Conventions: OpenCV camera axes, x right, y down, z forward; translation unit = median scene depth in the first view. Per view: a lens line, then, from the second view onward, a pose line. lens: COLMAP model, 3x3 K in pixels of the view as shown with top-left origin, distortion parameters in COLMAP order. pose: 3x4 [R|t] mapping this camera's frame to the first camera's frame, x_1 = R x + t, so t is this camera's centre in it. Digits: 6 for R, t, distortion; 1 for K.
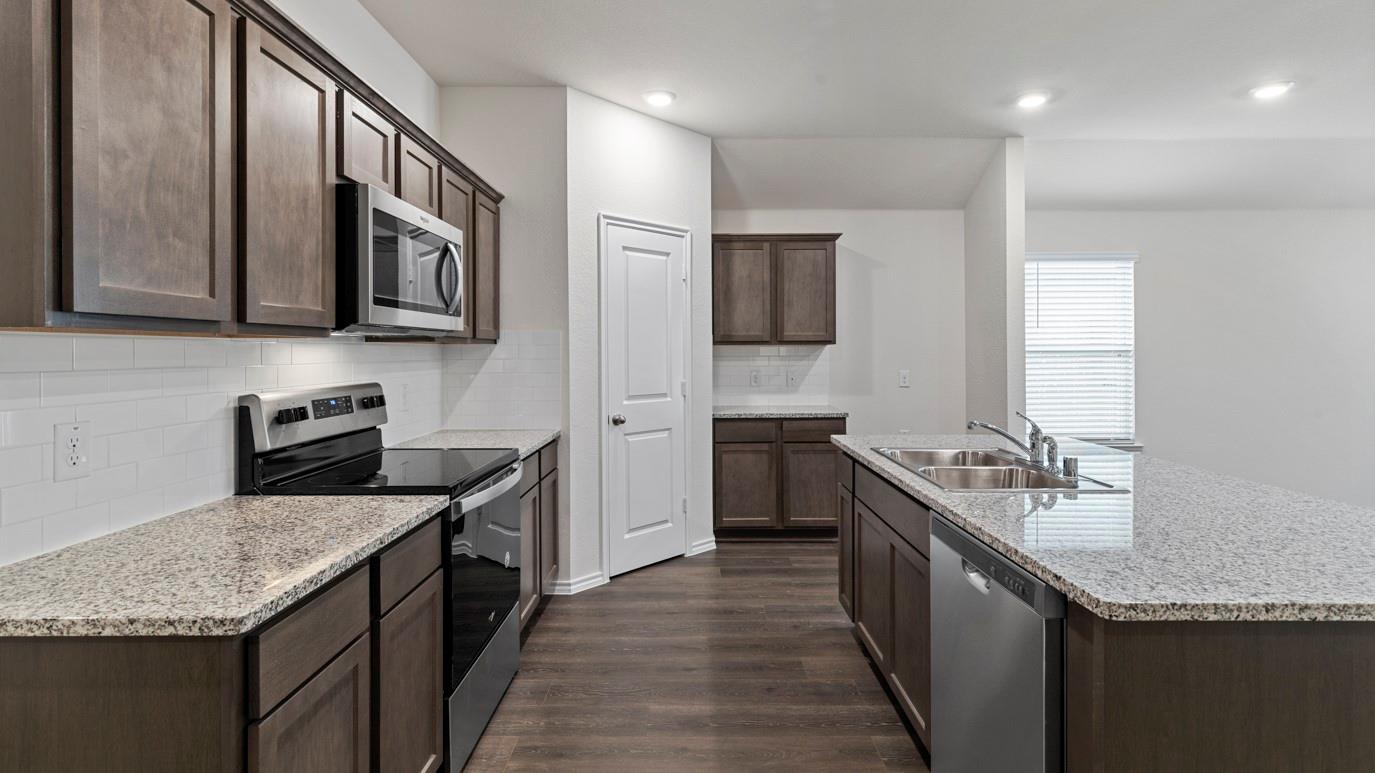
lens RADIAL K [[652.5, 0, 688.0], [0, 652.5, 385.1], [0, 0, 1]] dist [0.001745, 0.000025]
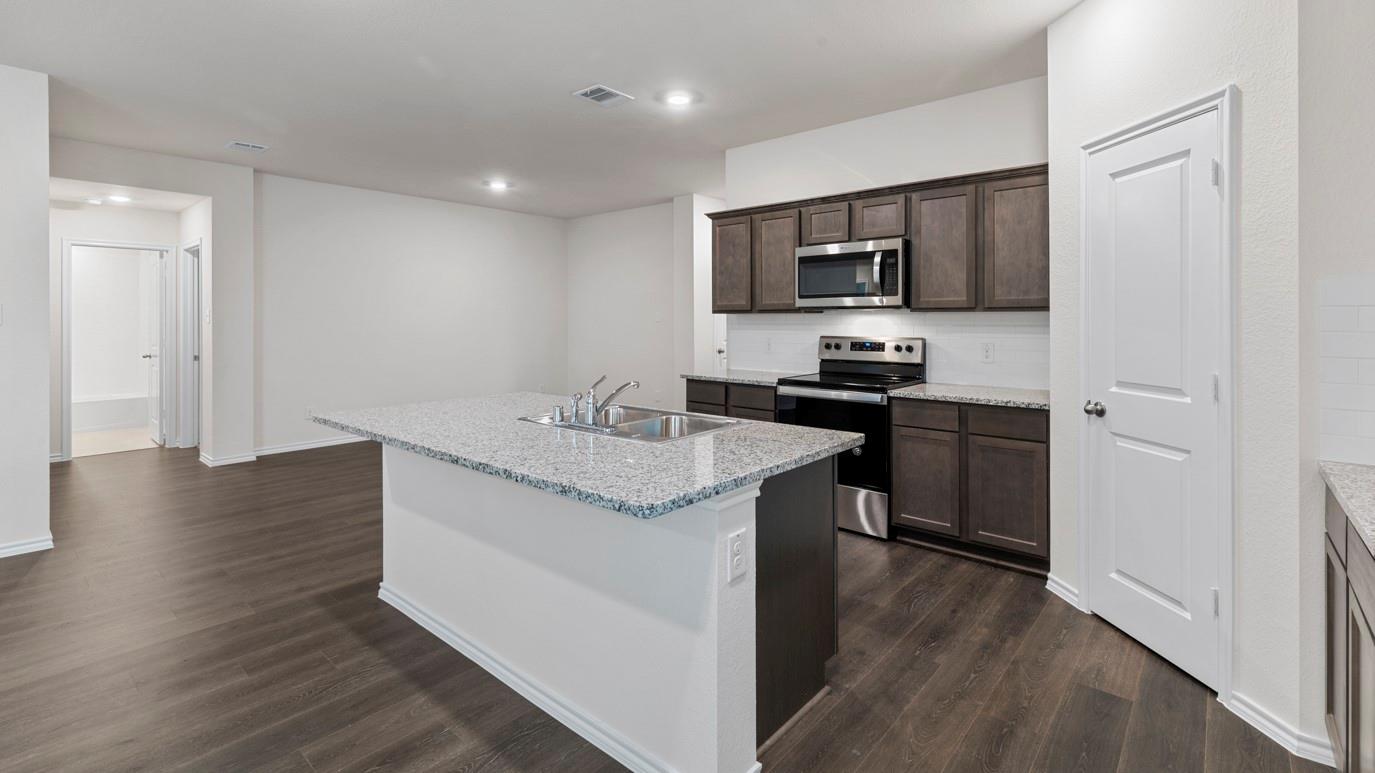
lens RADIAL K [[617.9, 0, 690.2], [0, 617.9, 386.6], [0, 0, 1]] dist [0.001426, 0.000187]
pose [[-0.657829, 0.089753, -0.747801, 0.822563], [-0.032358, 0.988590, 0.147118, -0.070755], [0.752472, 0.120975, -0.647418, 1.236160]]
